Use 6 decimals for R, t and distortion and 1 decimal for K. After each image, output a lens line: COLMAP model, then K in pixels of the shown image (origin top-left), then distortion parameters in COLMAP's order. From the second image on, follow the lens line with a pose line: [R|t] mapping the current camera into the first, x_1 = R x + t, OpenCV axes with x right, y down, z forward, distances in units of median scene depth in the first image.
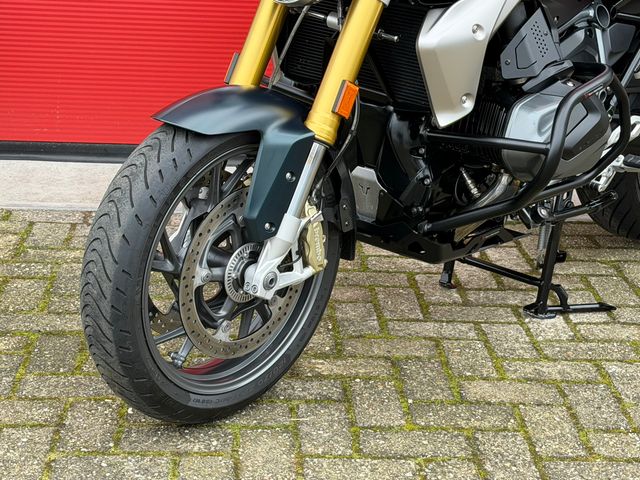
lens RADIAL K [[1333.2, 0, 321.6], [0, 1333.2, 249.6], [0, 0, 1]] dist [0.104359, 0.296405]
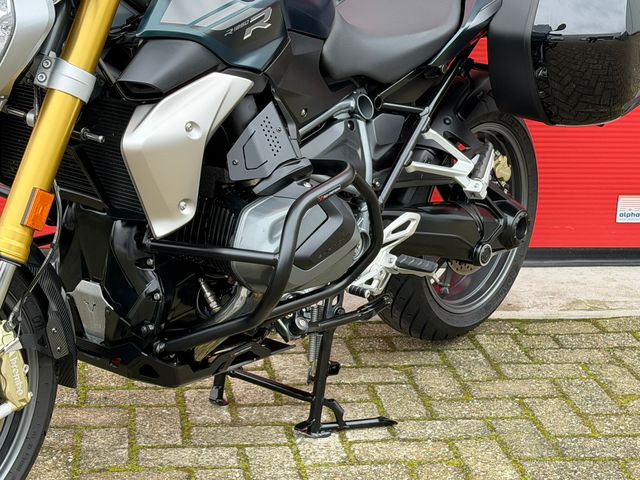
lens RADIAL K [[1333.2, 0, 321.6], [0, 1333.2, 249.6], [0, 0, 1]] dist [0.104359, 0.296405]
pose [[0.996927, -0.026490, 0.073726, 0.121020], [0.030573, 0.998028, -0.054821, -0.029462], [-0.072128, 0.056906, 0.995771, 0.107169]]
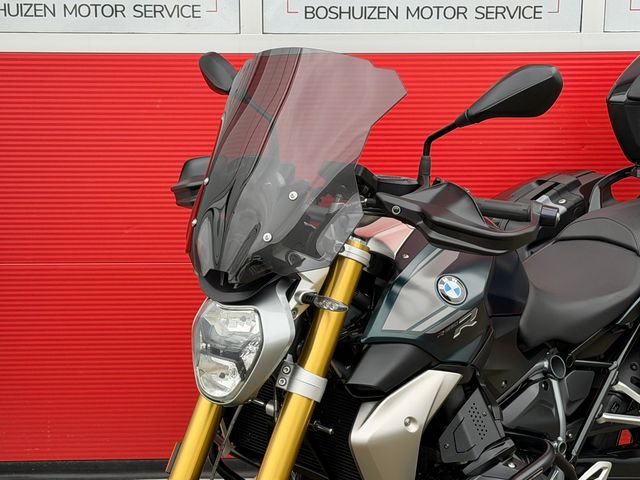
lens RADIAL K [[1333.2, 0, 321.6], [0, 1333.2, 249.6], [0, 0, 1]] dist [0.104359, 0.296405]
pose [[0.998411, -0.032246, -0.046223, 0.090414], [0.025510, 0.989885, -0.139557, -0.138731], [0.050255, 0.138156, 0.989135, -0.013930]]
